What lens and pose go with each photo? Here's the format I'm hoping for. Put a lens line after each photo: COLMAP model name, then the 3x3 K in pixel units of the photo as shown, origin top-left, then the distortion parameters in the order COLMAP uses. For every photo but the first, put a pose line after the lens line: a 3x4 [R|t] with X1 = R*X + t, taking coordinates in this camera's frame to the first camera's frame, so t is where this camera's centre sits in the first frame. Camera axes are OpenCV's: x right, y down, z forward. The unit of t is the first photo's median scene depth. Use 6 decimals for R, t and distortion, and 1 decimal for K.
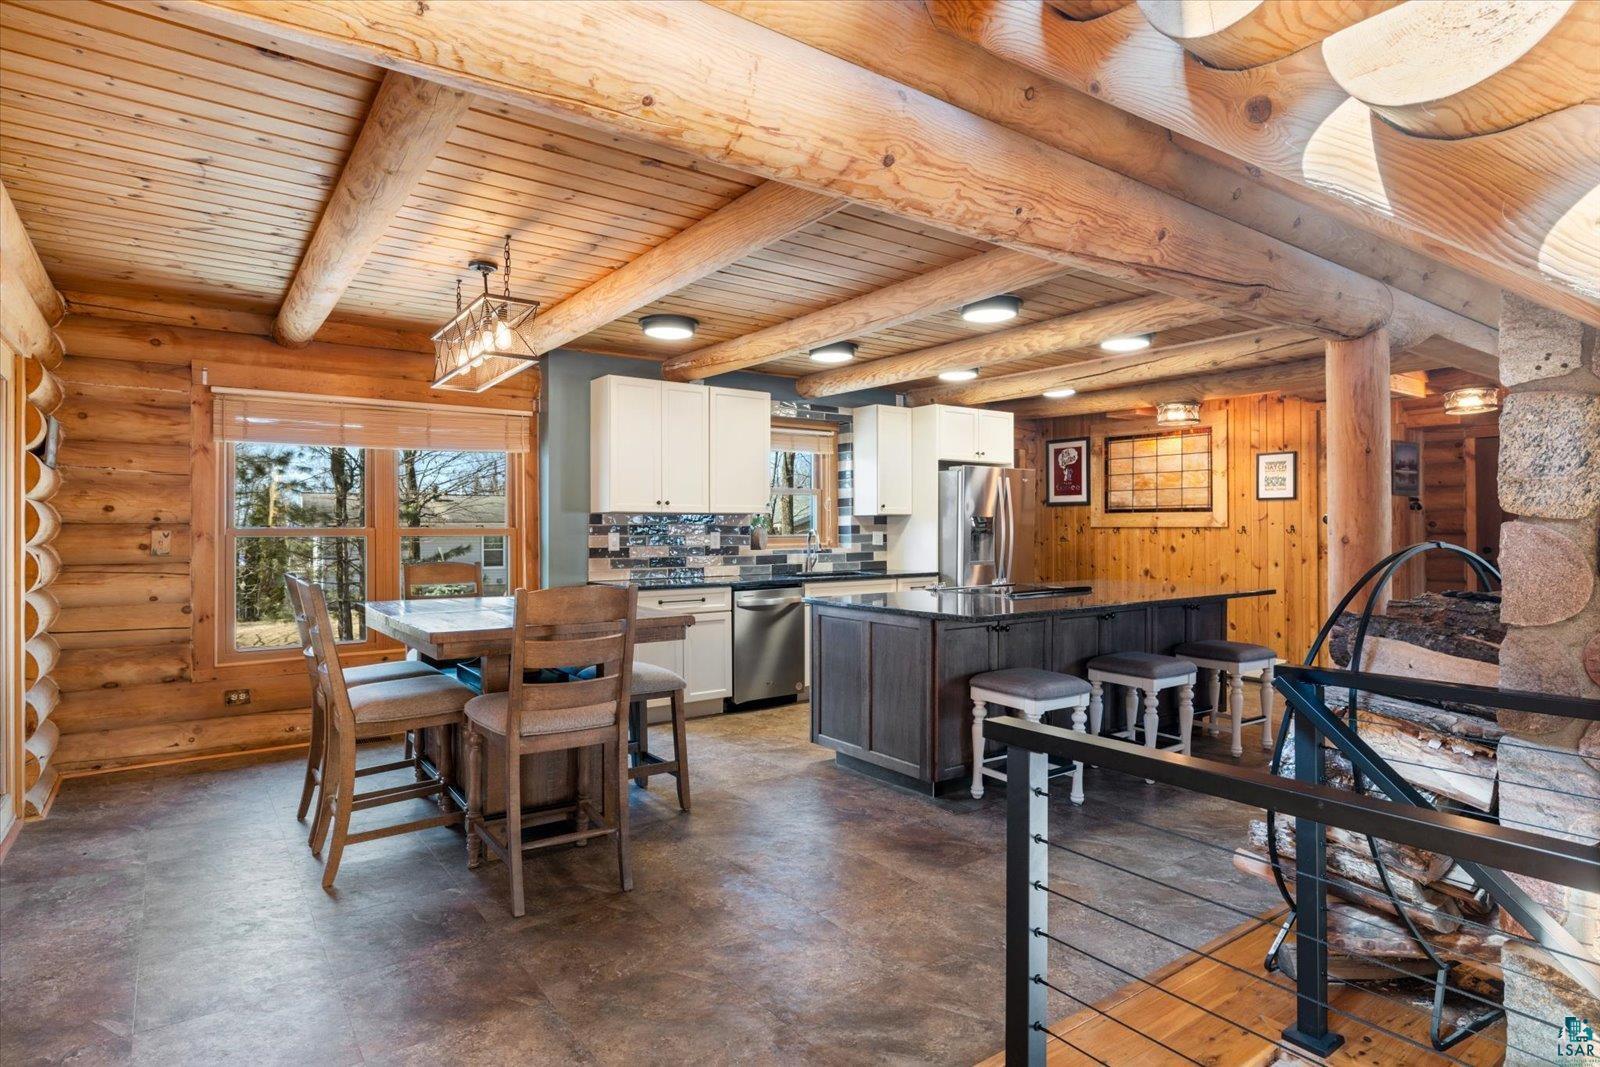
lens RADIAL K [[867.4, 0, 792.8], [0, 867.4, 524.8], [0, 0, 1]] dist [-0.003151, 0.001489]
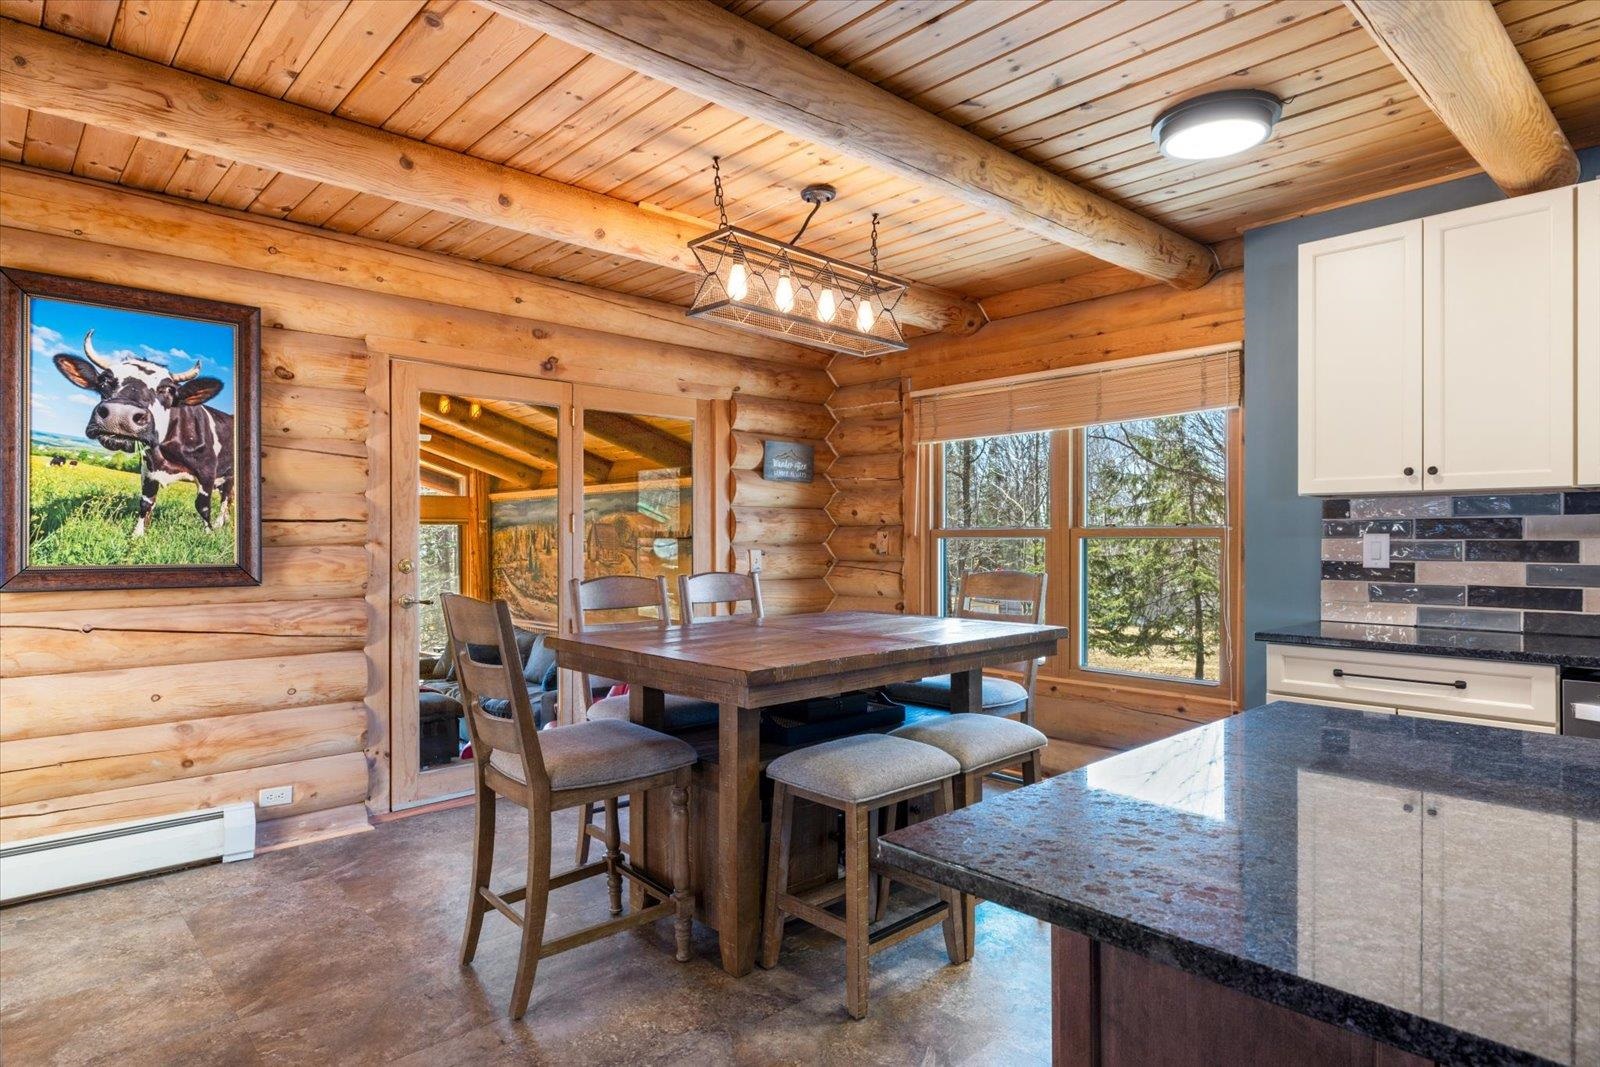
lens RADIAL K [[895.3, 0, 790.6], [0, 895.3, 541.0], [0, 0, 1]] dist [-0.002382, 0.005725]
pose [[0.115006, 0.005977, -0.993347, 0.258375], [0.004977, 0.999966, 0.006593, 0.007102], [0.993352, -0.005702, 0.114972, 0.506365]]
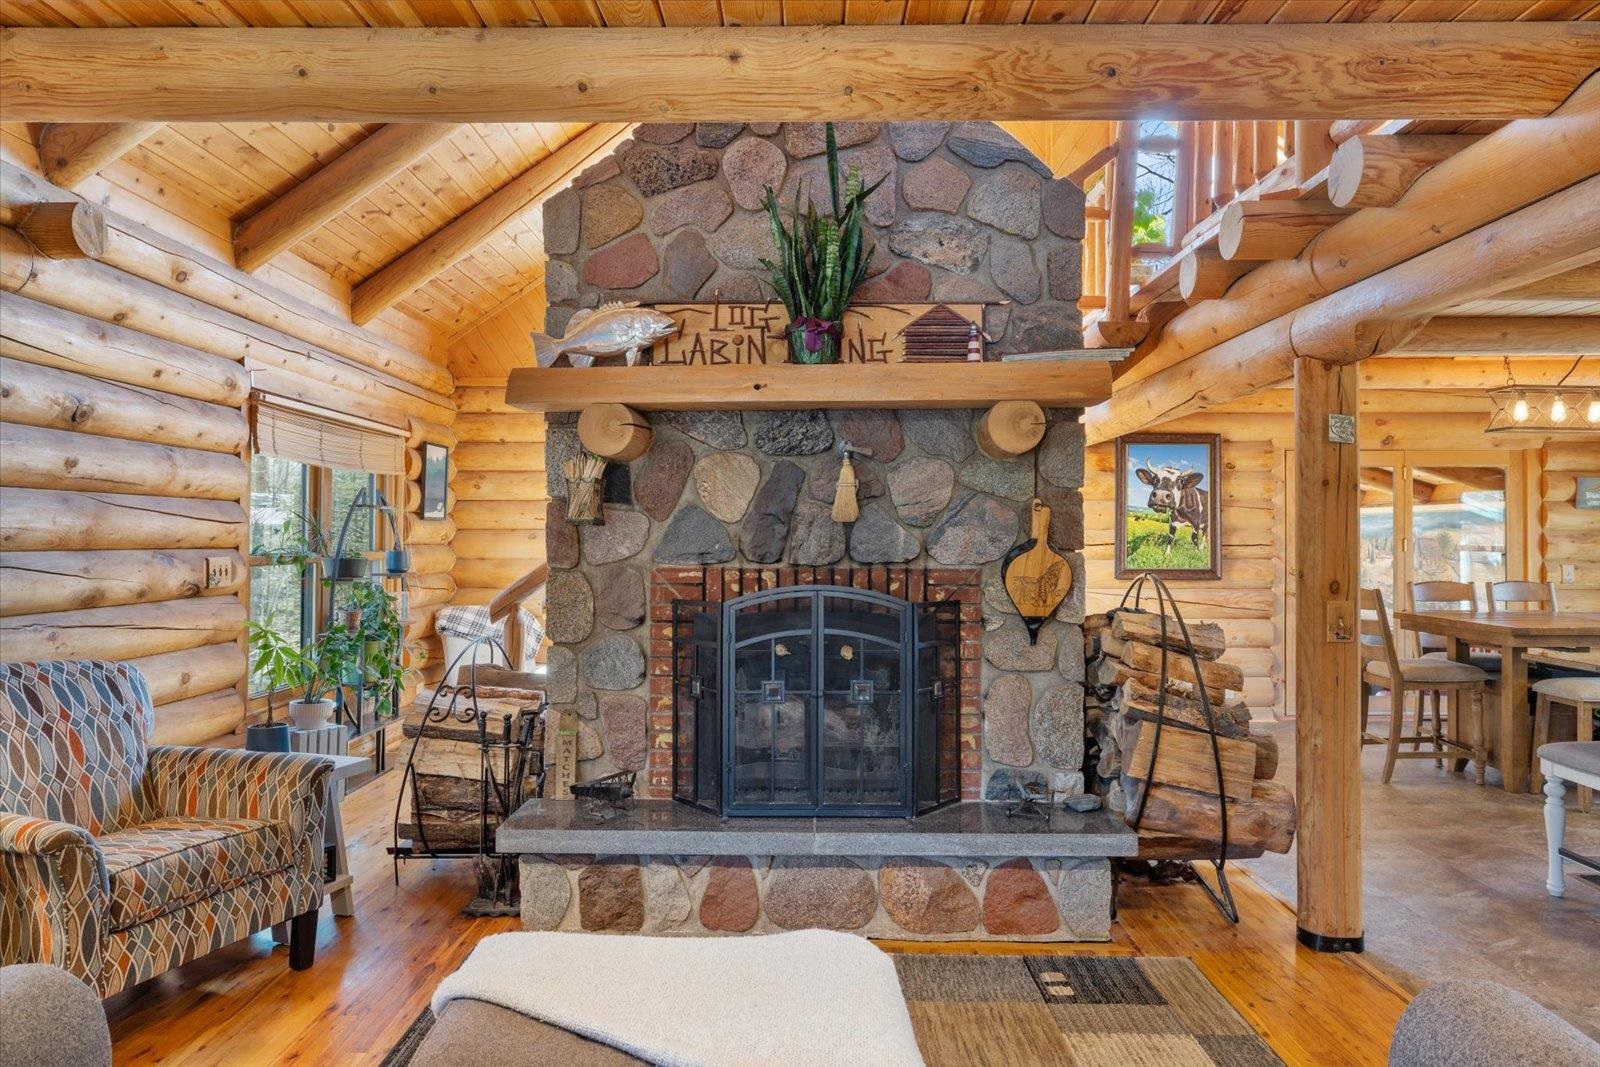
lens RADIAL K [[1025.2, 0, 787.2], [0, 1025.2, 530.0], [0, 0, 1]] dist [-0.002628, 0.002034]
pose [[-0.601227, -0.002172, -0.799076, 0.865500], [0.004237, 0.999974, -0.005906, -0.014575], [0.799067, -0.006937, -0.601201, 0.555000]]
